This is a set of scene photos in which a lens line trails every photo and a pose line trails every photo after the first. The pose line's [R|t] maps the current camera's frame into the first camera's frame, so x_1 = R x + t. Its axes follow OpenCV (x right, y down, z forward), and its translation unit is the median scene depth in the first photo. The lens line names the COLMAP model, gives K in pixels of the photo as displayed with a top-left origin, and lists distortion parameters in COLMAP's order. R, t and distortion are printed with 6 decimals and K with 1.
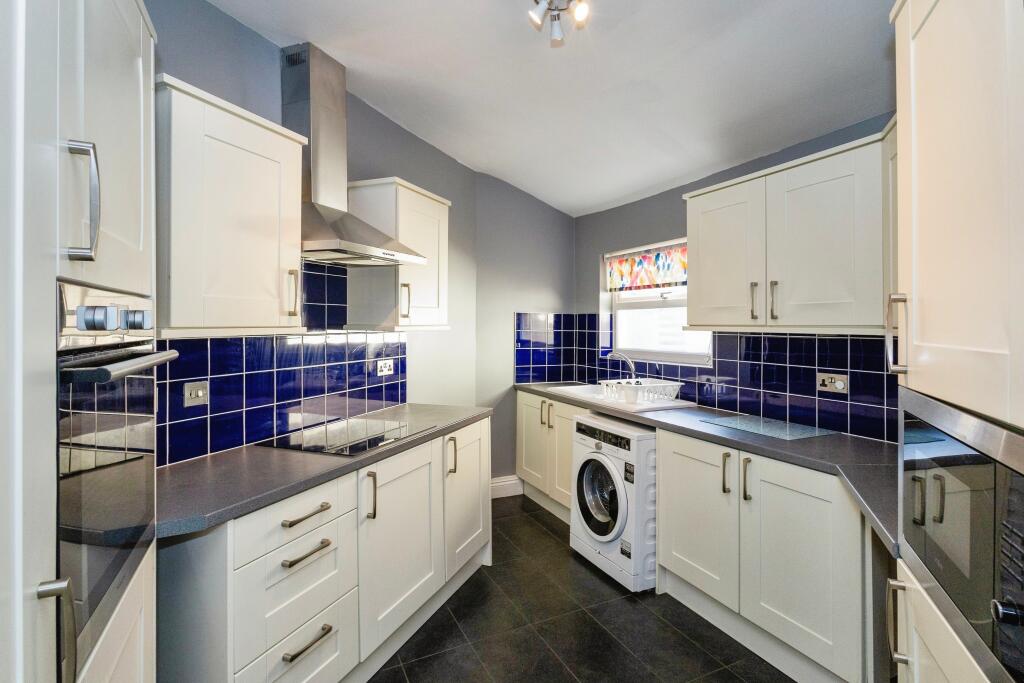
lens RADIAL K [[460.2, 0, 514.1], [0, 460.2, 345.1], [0, 0, 1]] dist [-0.000880, 0.000015]
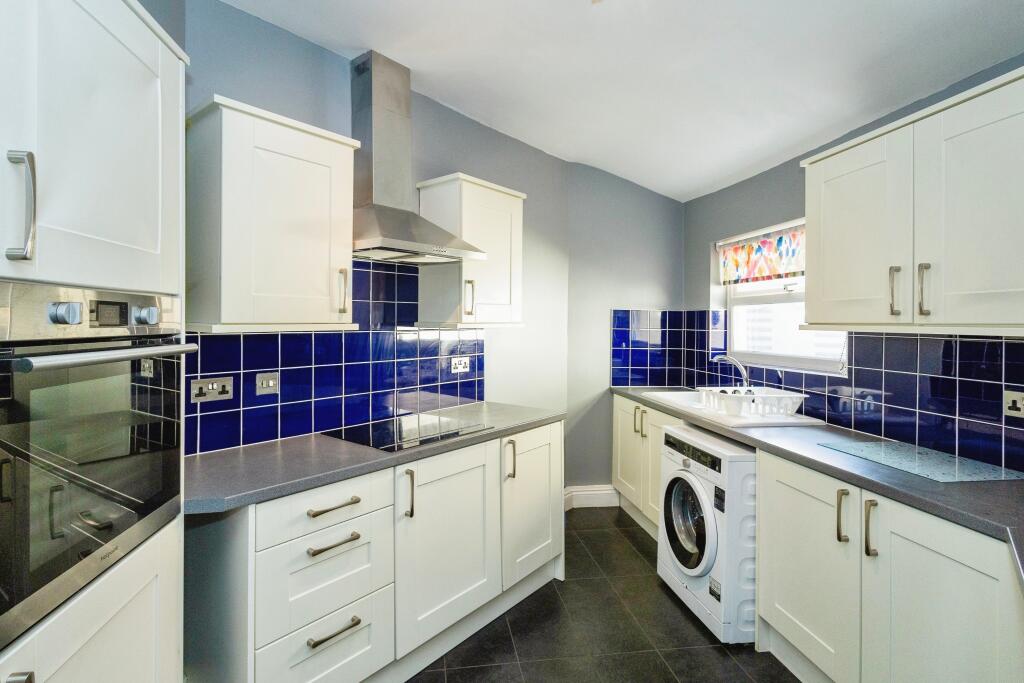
lens RADIAL K [[459.3, 0, 512.0], [0, 459.3, 341.5], [0, 0, 1]] dist [0.002077, -0.000035]
pose [[0.952886, 0.014691, -0.302972, 0.137264], [-0.016105, 0.999868, -0.002168, -0.001697], [0.302900, 0.006945, 0.952997, 0.083777]]
